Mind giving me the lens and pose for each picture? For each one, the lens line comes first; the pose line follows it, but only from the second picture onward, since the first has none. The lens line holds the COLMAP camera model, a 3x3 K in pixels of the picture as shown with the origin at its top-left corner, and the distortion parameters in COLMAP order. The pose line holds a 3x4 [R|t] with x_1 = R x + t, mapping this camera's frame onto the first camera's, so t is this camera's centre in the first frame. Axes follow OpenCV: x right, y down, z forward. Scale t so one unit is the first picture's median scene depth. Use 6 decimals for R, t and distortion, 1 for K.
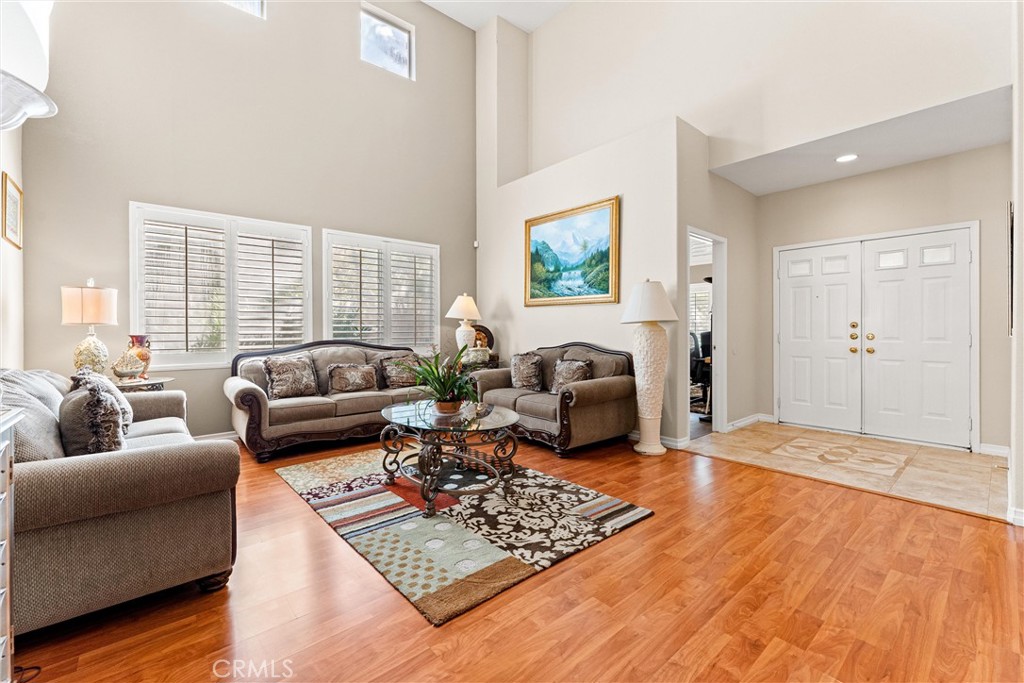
lens RADIAL K [[427.1, 0, 508.0], [0, 427.1, 332.5], [0, 0, 1]] dist [-0.002658, -0.000334]
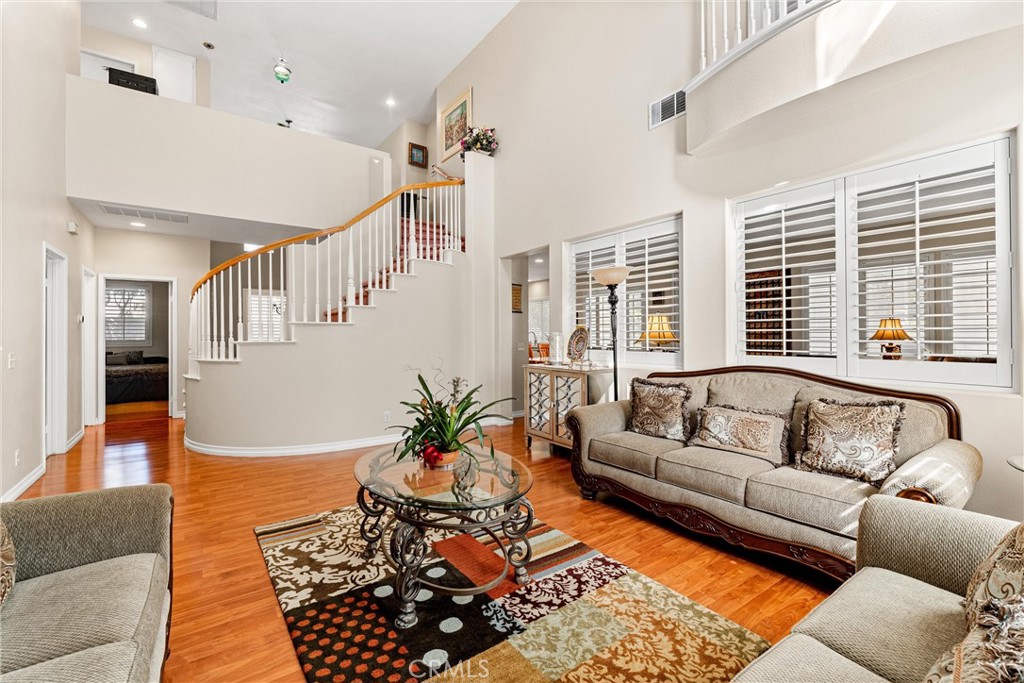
lens RADIAL K [[442.2, 0, 511.4], [0, 442.2, 331.7], [0, 0, 1]] dist [-0.003973, -0.000278]
pose [[-0.996197, 0.008413, 0.086723, -0.372691], [0.008312, 0.999964, -0.001528, -0.054536], [-0.086732, -0.000801, -0.996231, 1.958423]]
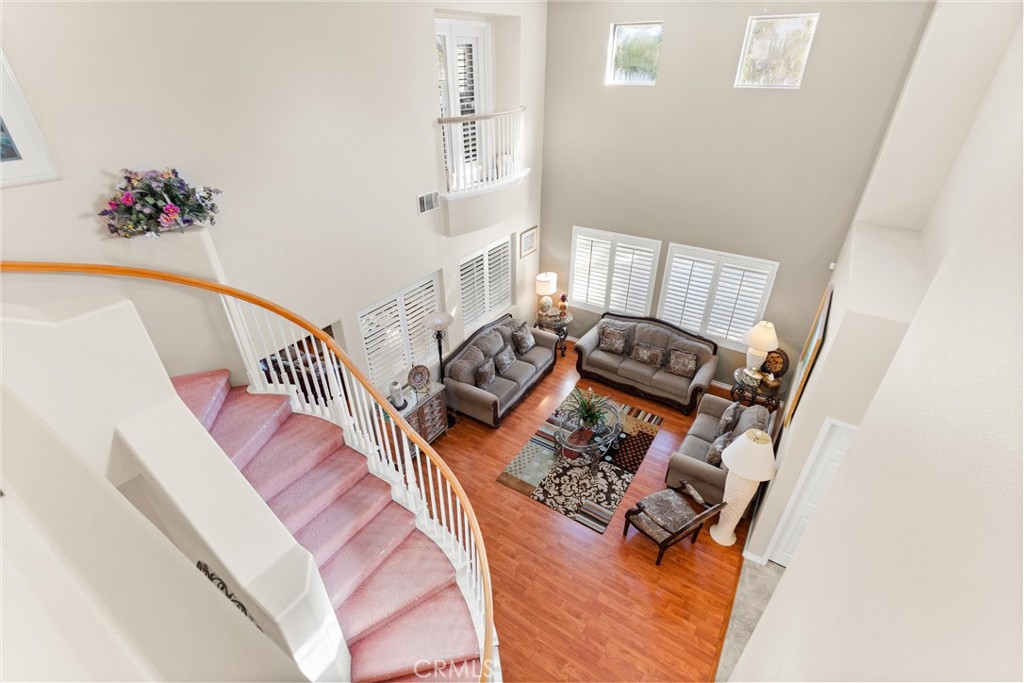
lens RADIAL K [[470.3, 0, 510.3], [0, 470.3, 345.1], [0, 0, 1]] dist [-0.001853, -0.000161]
pose [[0.279813, 0.507395, -0.815018, 1.478740], [-0.000986, 0.849081, 0.528262, -1.387402], [0.960054, -0.147011, 0.238085, 0.207368]]
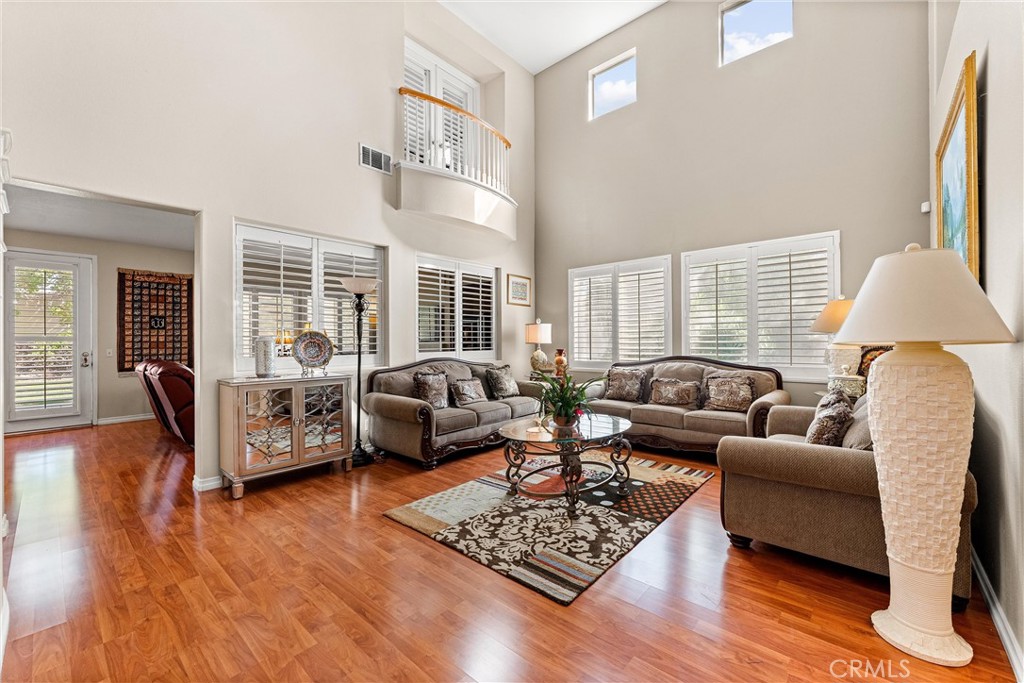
lens RADIAL K [[415.0, 0, 509.2], [0, 415.0, 340.2], [0, 0, 1]] dist [-0.001292, 0.000064]
pose [[0.138934, 0.001626, -0.990300, 1.012967], [0.000582, 0.999998, 0.001724, -0.043235], [0.990301, -0.000816, 0.138933, 0.772321]]
